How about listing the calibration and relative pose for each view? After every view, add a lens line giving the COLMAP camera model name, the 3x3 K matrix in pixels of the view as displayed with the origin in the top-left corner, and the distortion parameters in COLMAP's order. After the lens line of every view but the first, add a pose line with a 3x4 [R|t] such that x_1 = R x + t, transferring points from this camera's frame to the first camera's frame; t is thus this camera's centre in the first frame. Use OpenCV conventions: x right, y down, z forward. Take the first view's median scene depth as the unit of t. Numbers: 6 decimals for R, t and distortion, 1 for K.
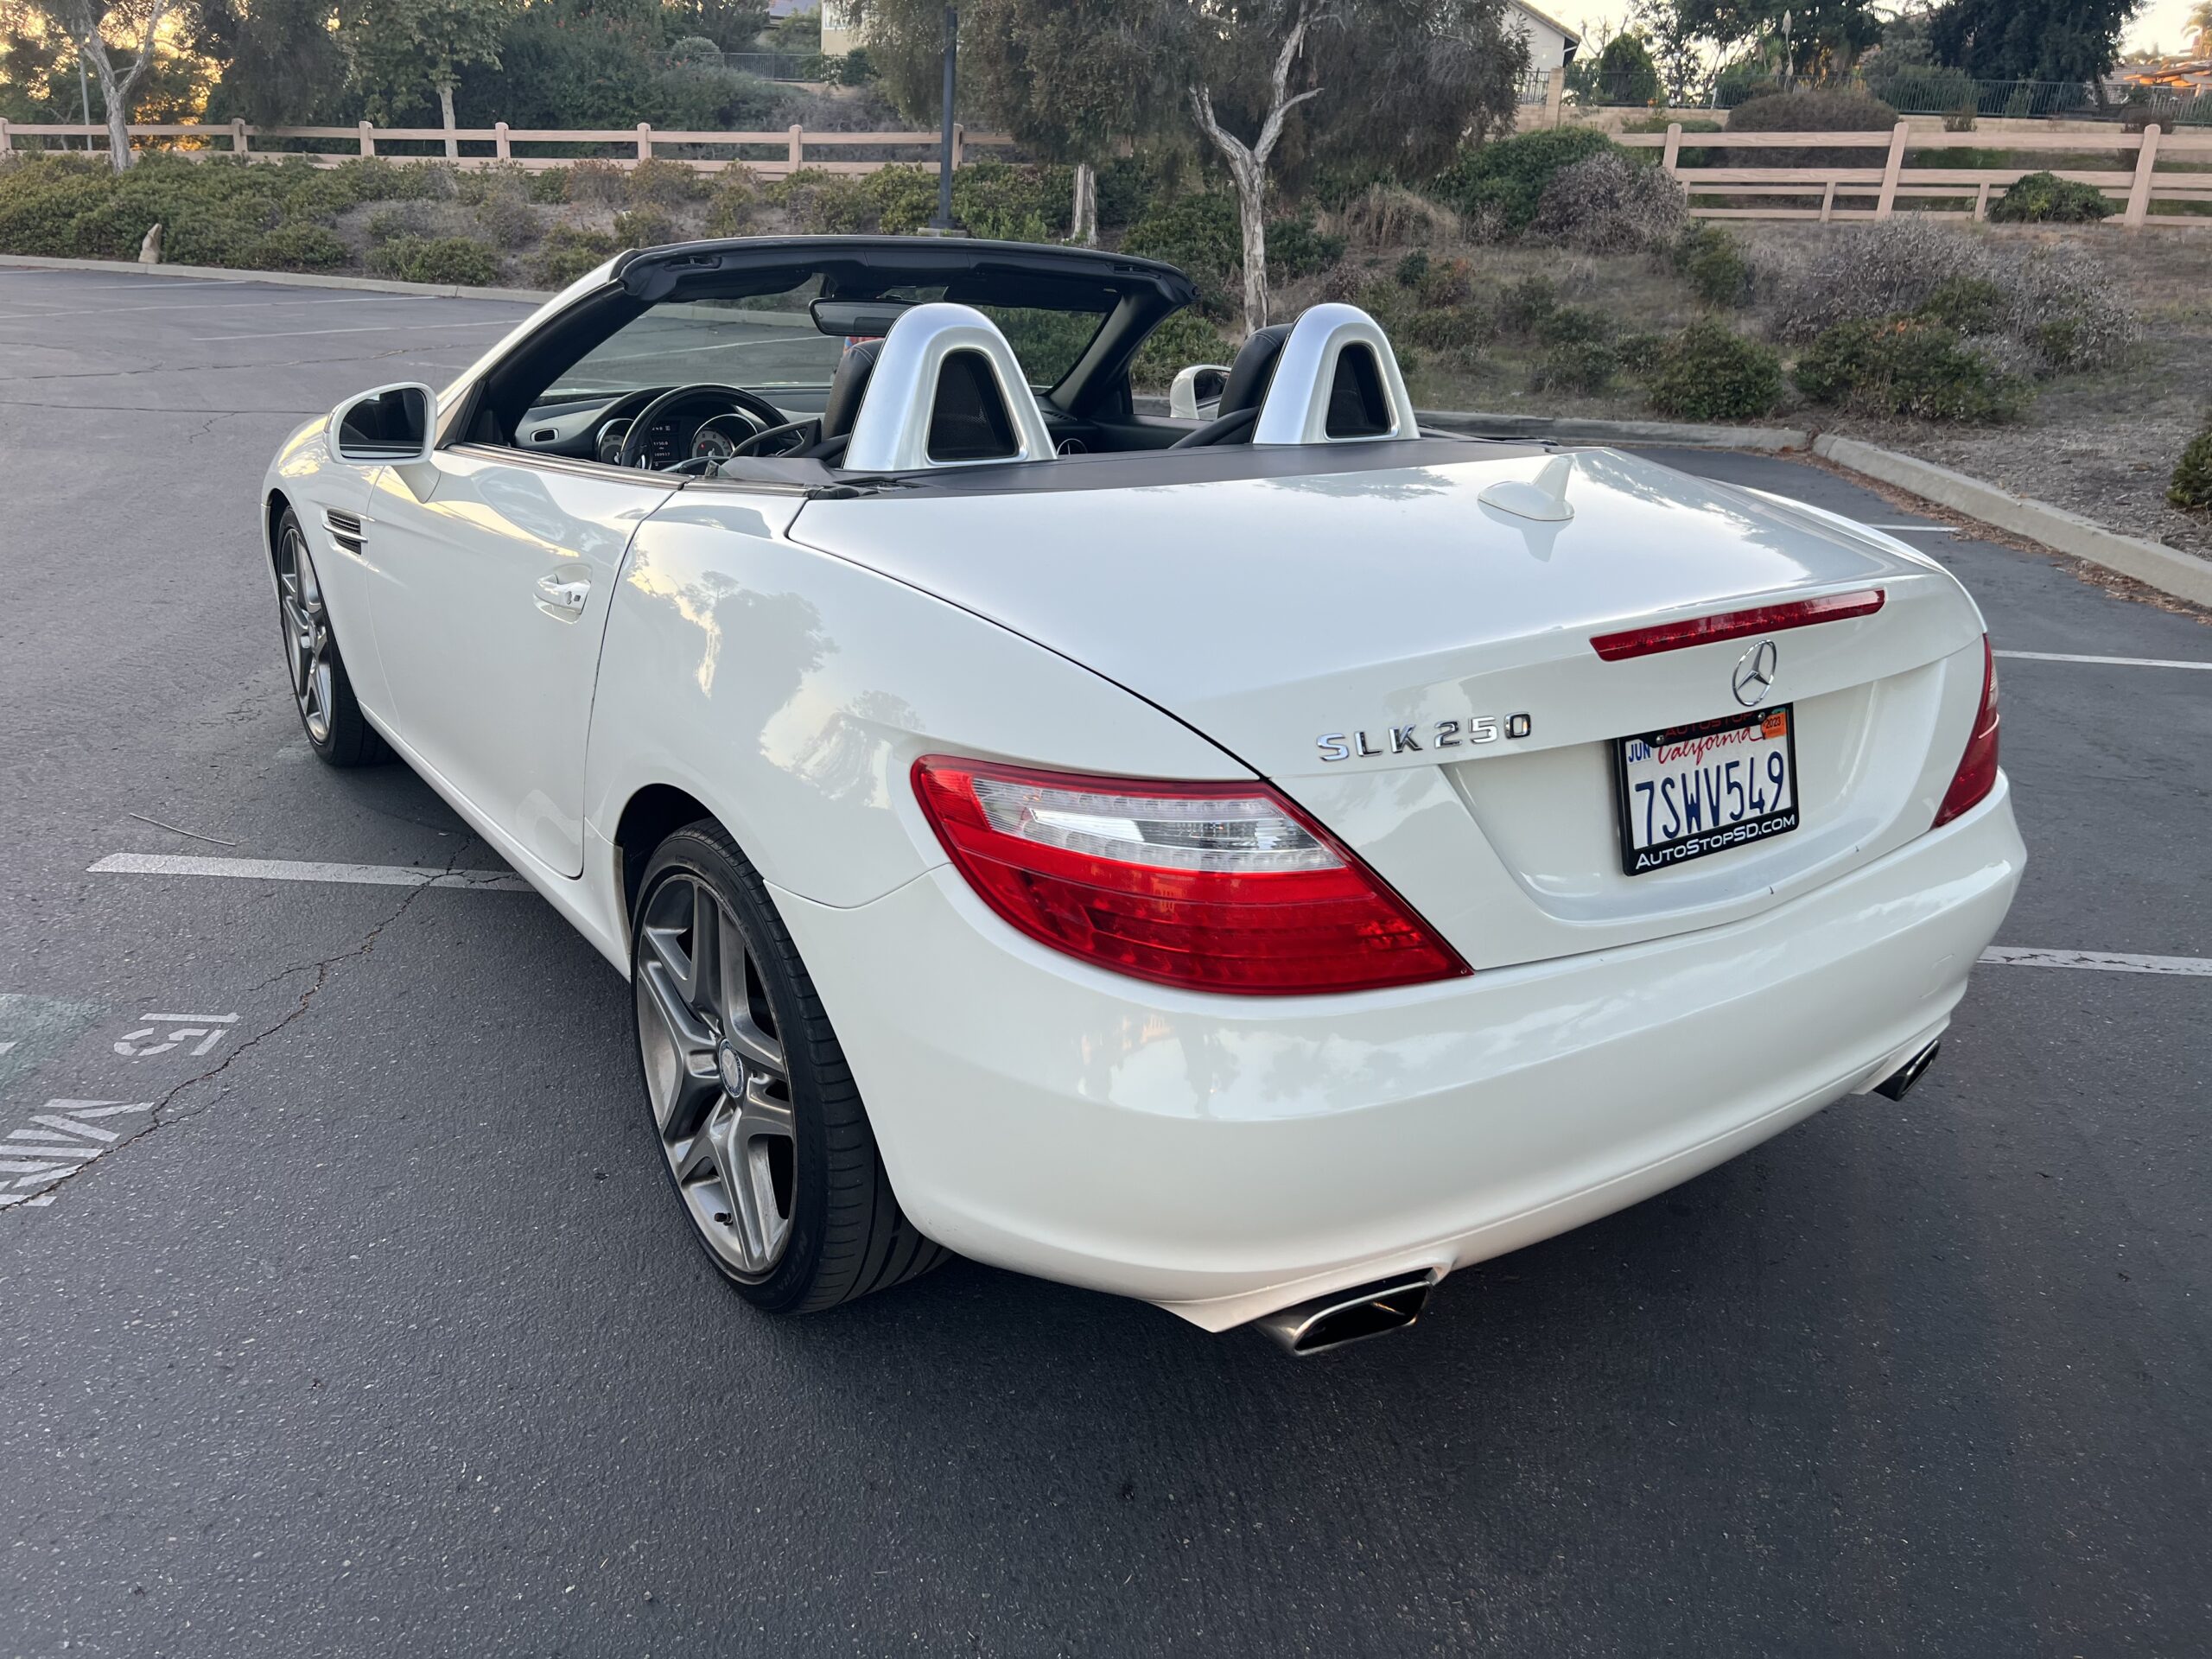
lens RADIAL K [[1654.4, 0, 1096.9], [0, 1654.4, 835.2], [0, 0, 1]] dist [0.045913, -0.038796]
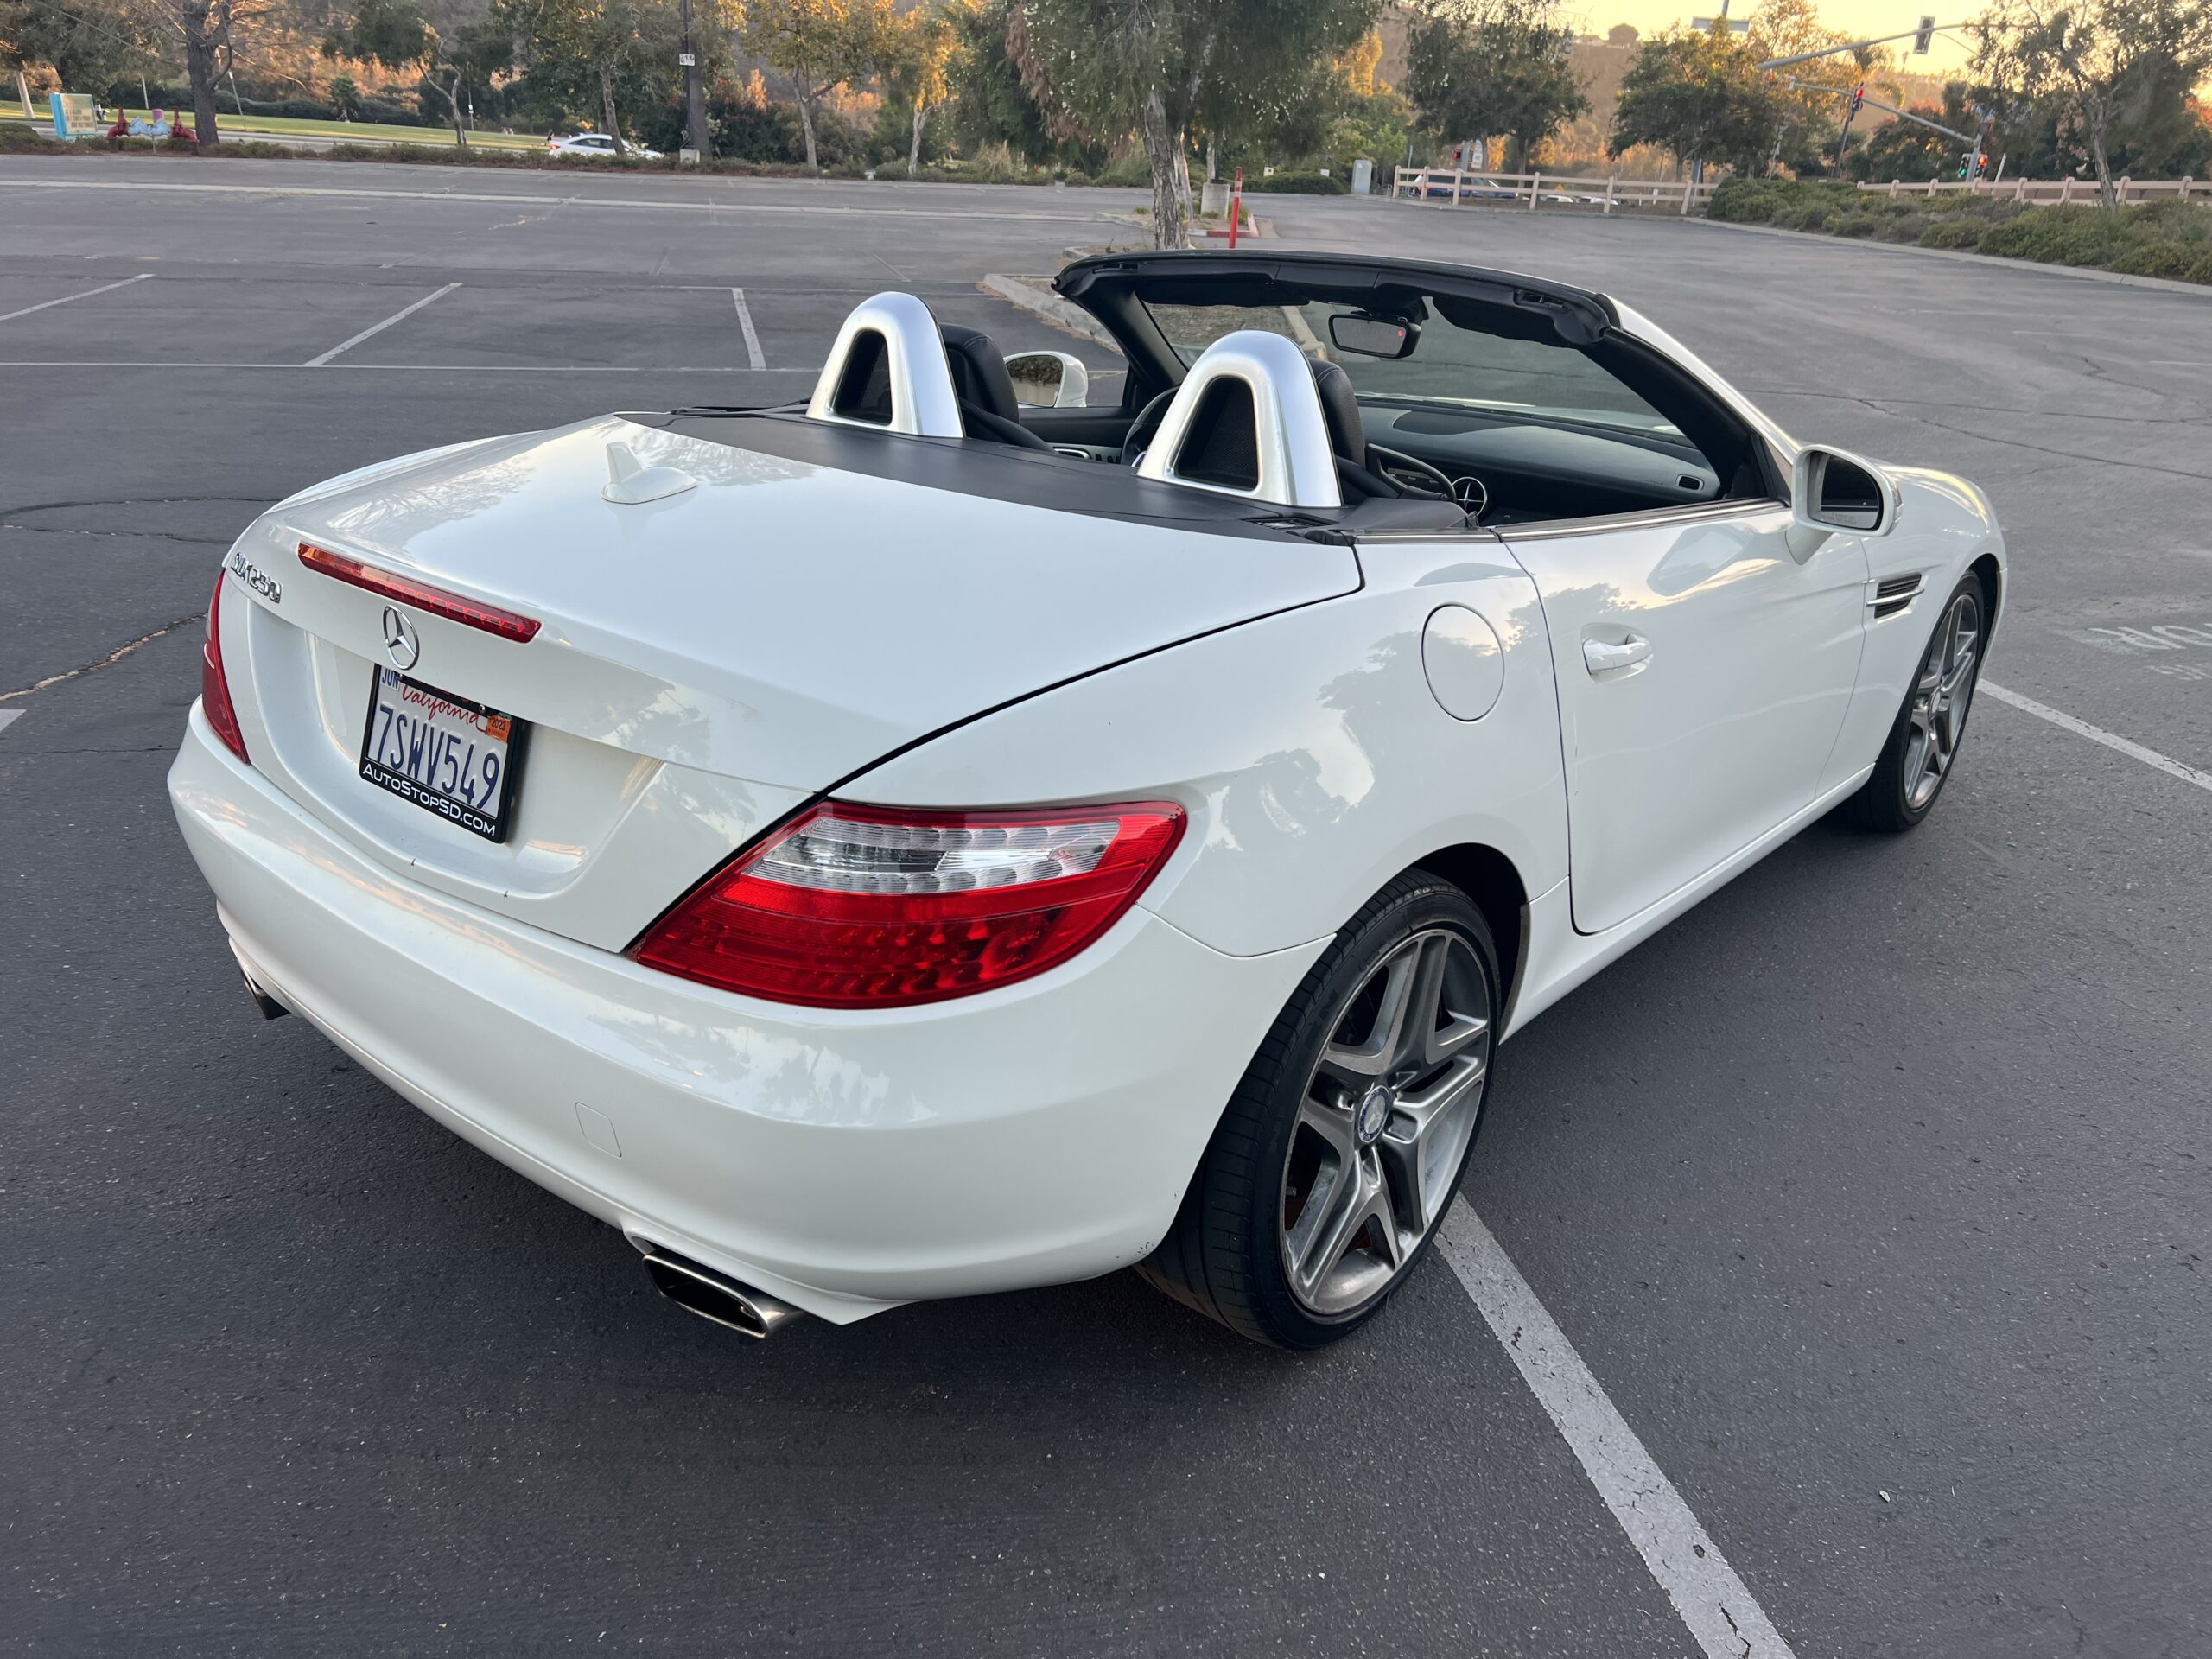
lens RADIAL K [[1666.4, 0, 1106.0], [0, 1666.4, 829.5], [0, 0, 1]] dist [0.032482, -0.031761]
pose [[0.259876, 0.332800, -0.906481, 0.150174], [-0.363052, 0.903535, 0.227636, -0.038849], [0.894795, 0.269943, 0.355631, 0.105465]]
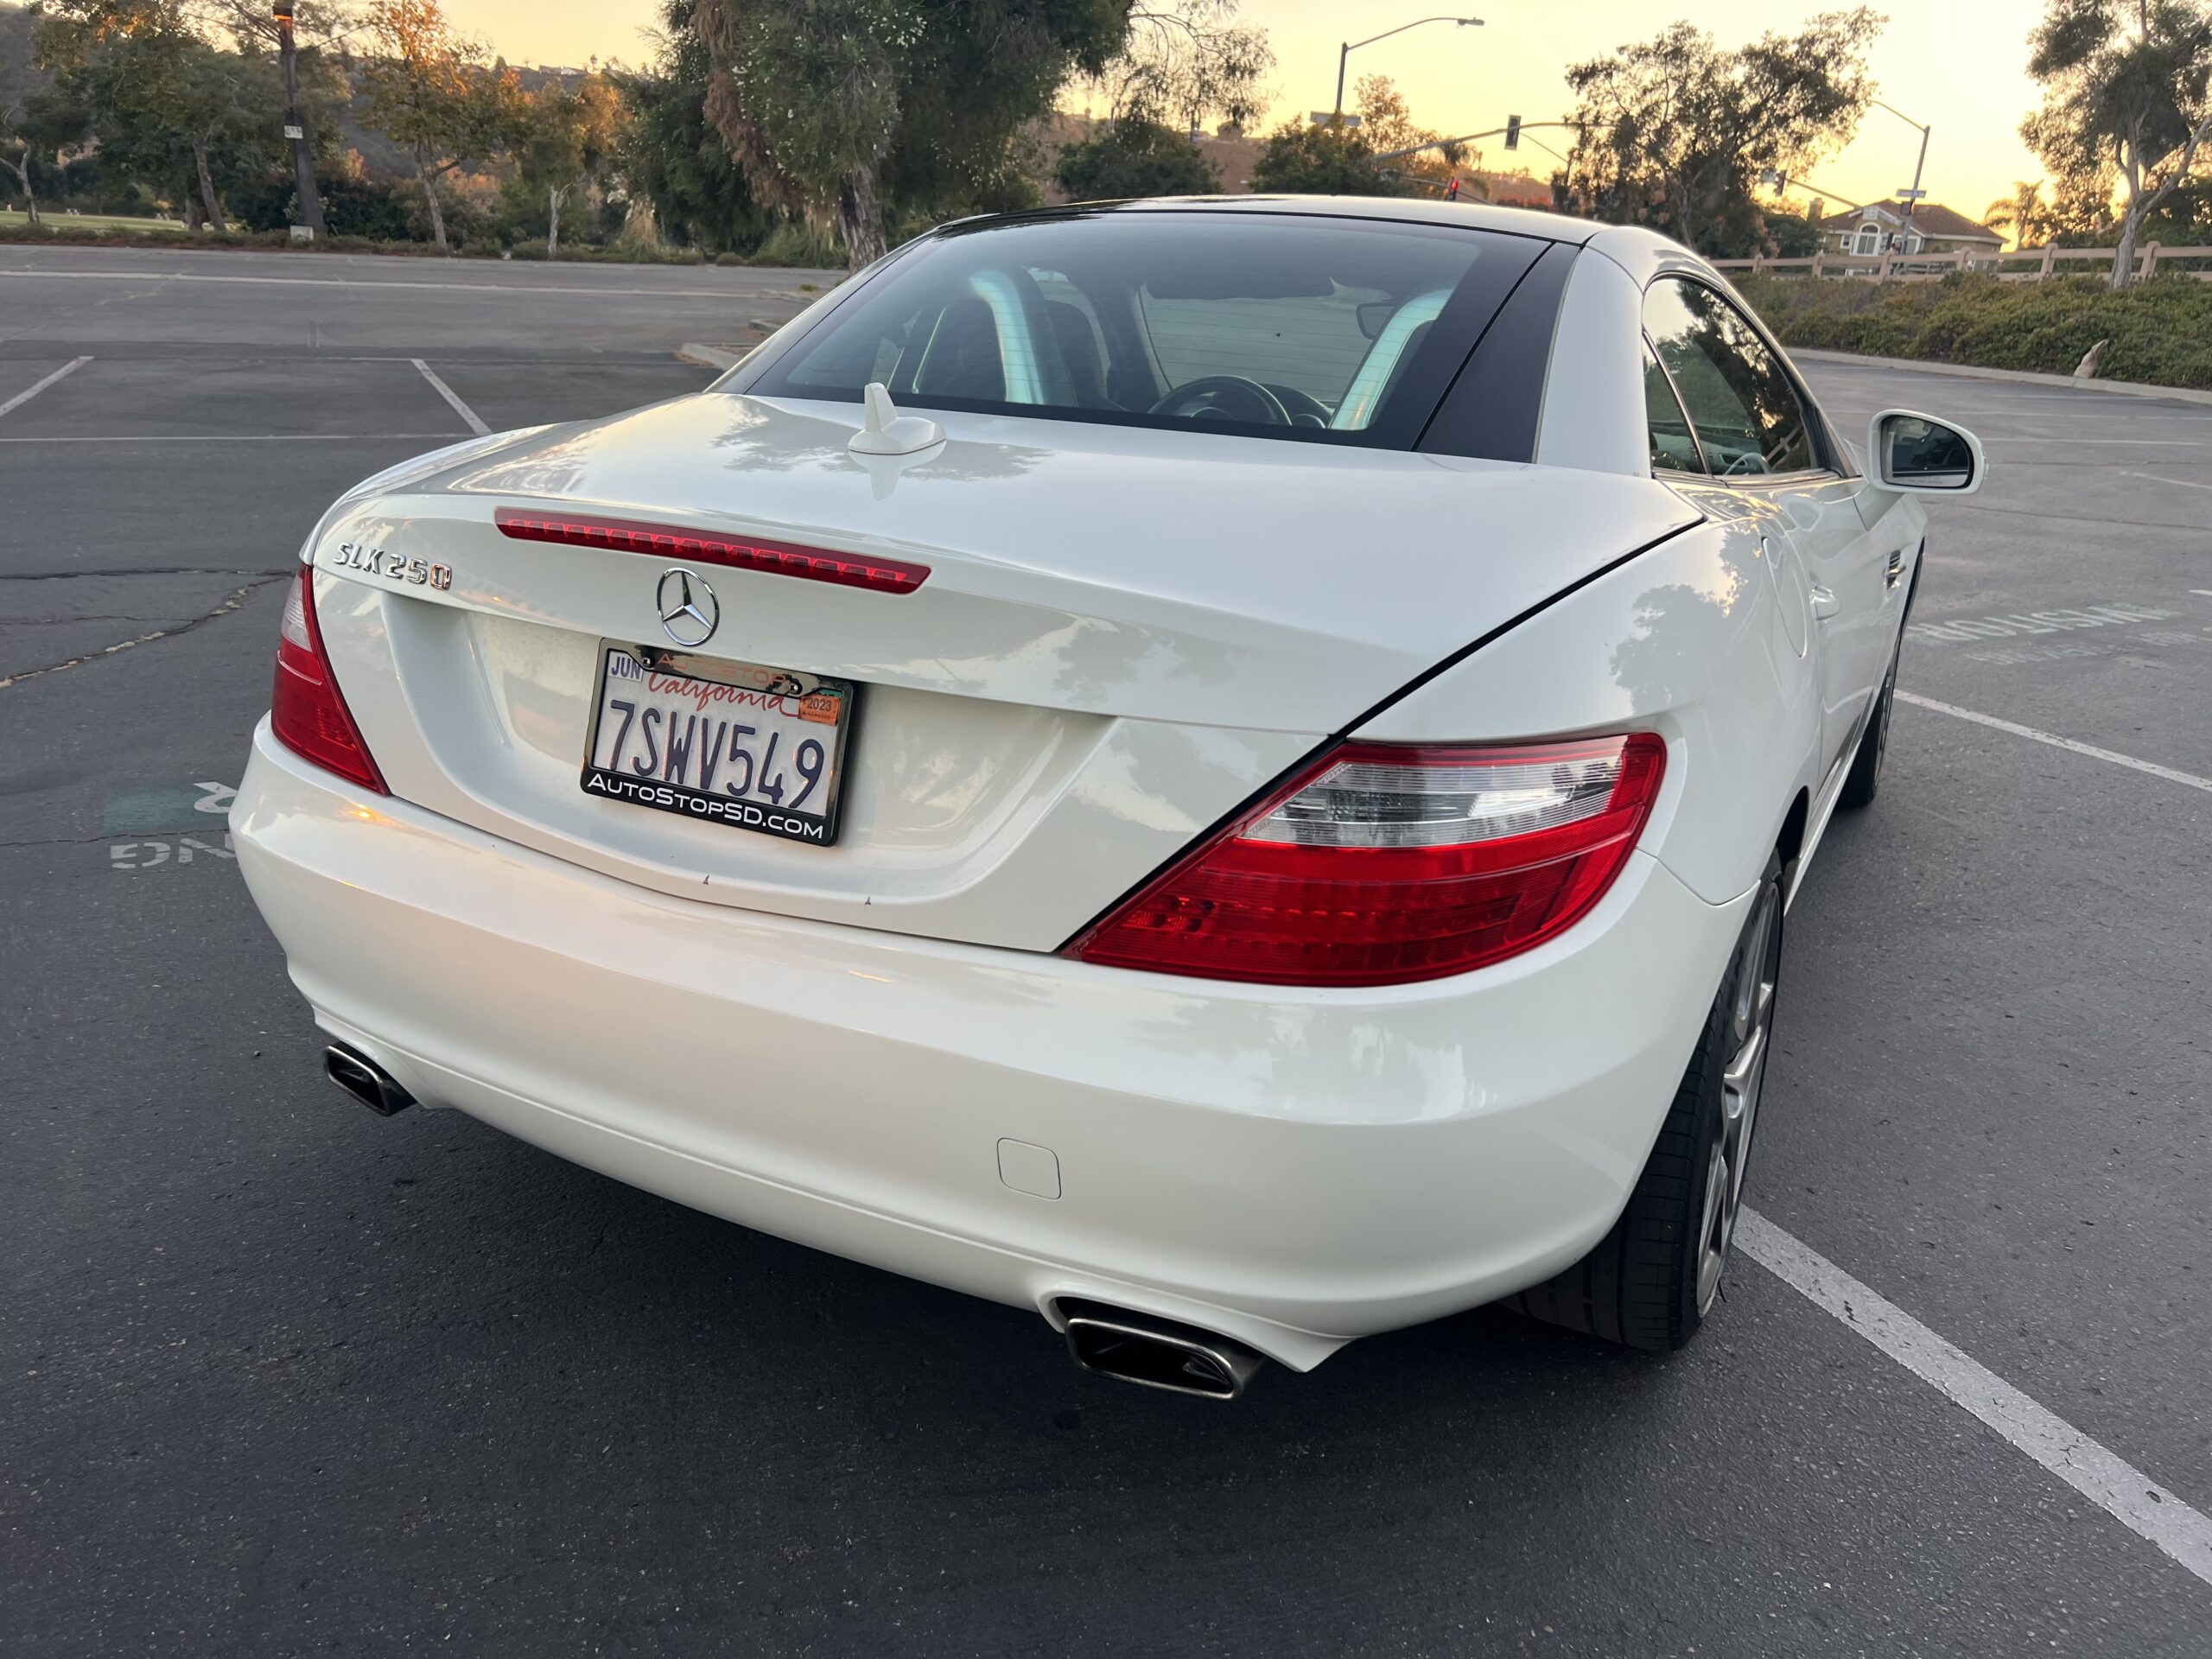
lens RADIAL K [[1669.1, 0, 1123.6], [0, 1669.1, 829.9], [0, 0, 1]] dist [0.043641, -0.042234]
pose [[0.459049, 0.266096, -0.847624, 0.126223], [-0.330315, 0.936813, 0.115206, -0.016365], [0.824722, 0.227098, 0.517939, 0.076378]]
